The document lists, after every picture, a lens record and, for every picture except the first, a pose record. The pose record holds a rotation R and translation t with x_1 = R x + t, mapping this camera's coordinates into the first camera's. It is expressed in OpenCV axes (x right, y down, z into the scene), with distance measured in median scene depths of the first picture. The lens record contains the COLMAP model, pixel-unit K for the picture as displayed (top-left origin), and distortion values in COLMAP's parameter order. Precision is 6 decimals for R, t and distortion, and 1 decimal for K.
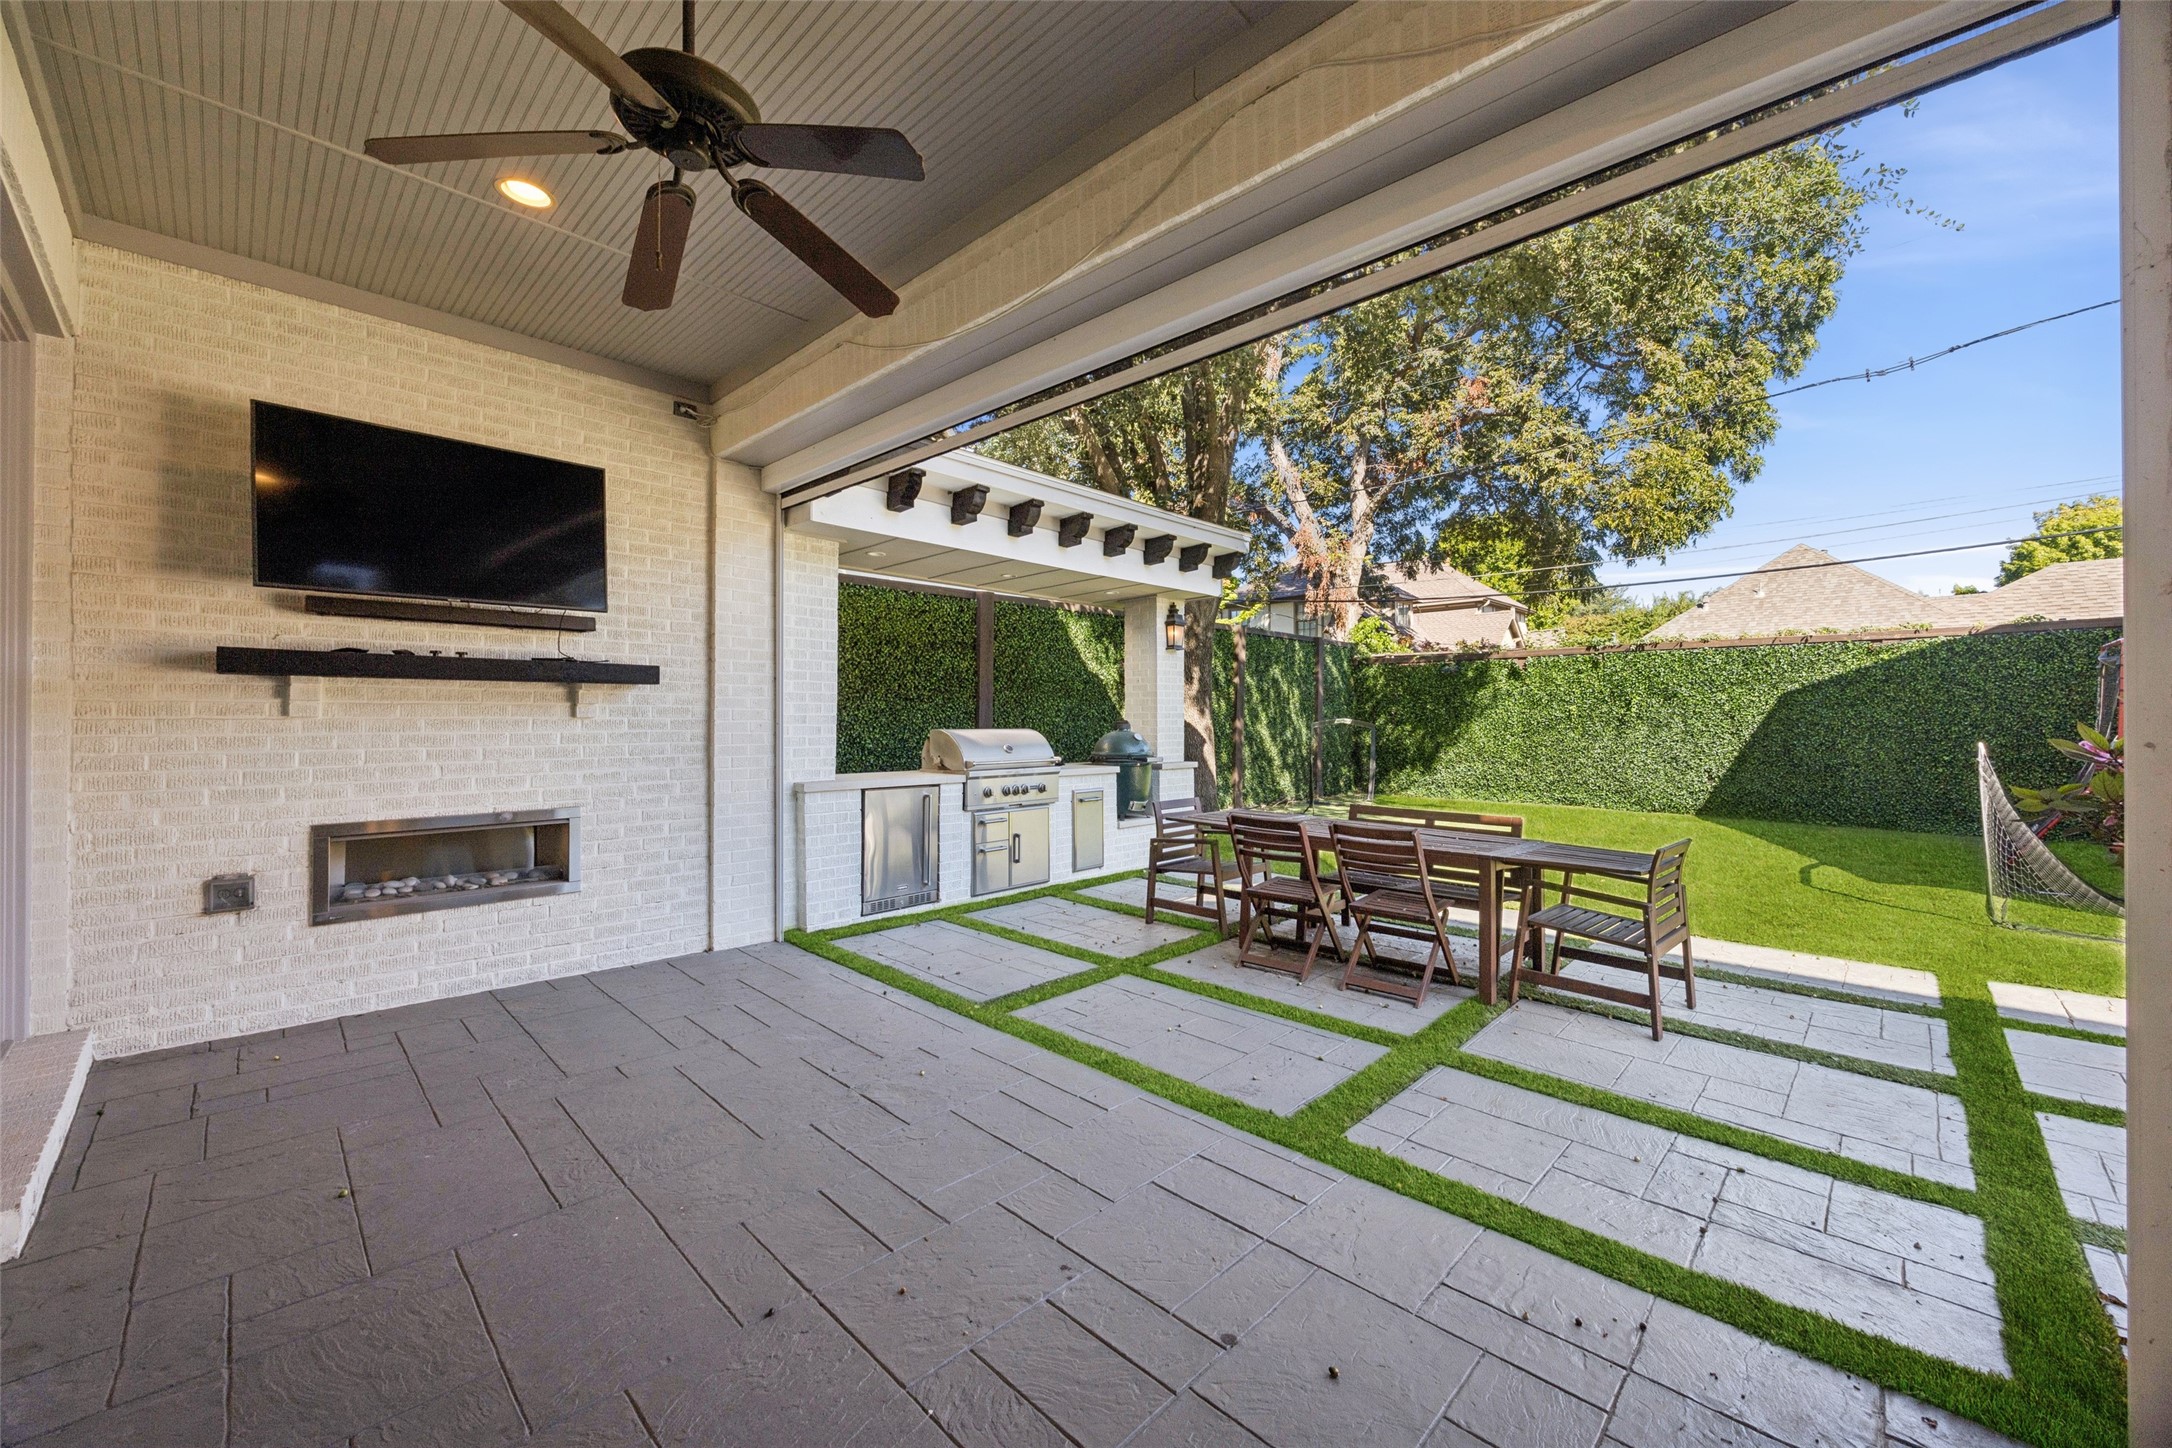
lens RADIAL K [[831.8, 0, 1100.4], [0, 831.8, 714.6], [0, 0, 1]] dist [-0.005642, -0.000134]
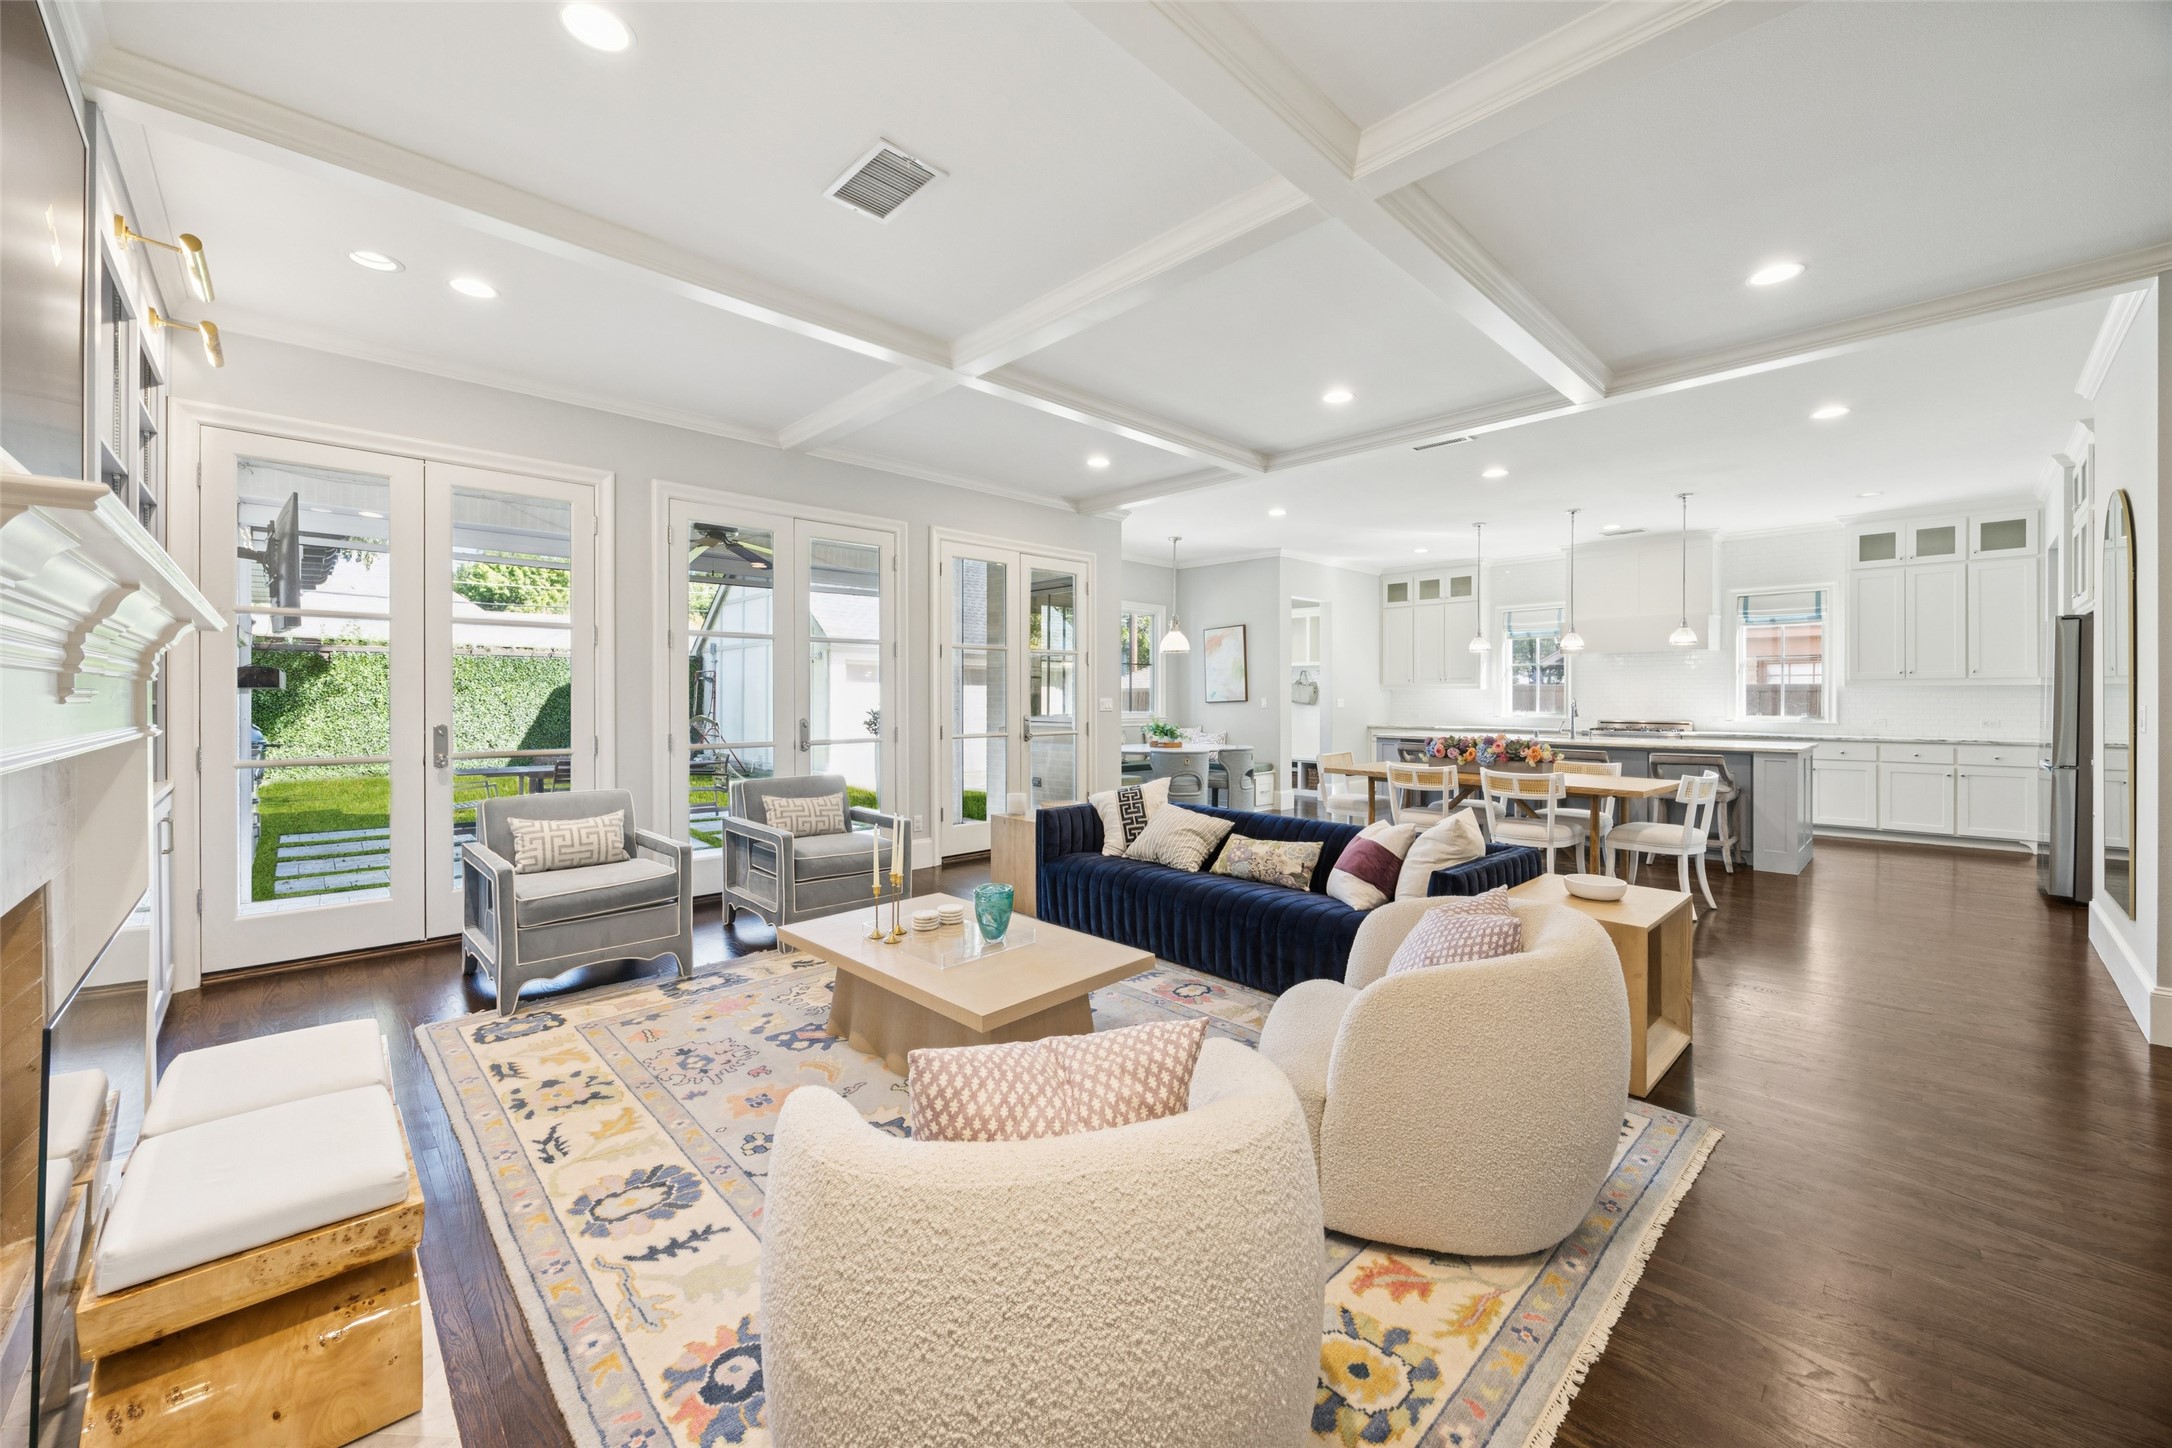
lens RADIAL K [[833.0, 0, 1094.6], [0, 833.0, 690.5], [0, 0, 1]] dist [-0.004450, 0.000045]
pose [[0.043946, 0.009883, 0.998985, -1.217570], [-0.006183, 0.999935, -0.009621, -0.023025], [-0.999015, -0.005754, 0.044005, -0.204010]]
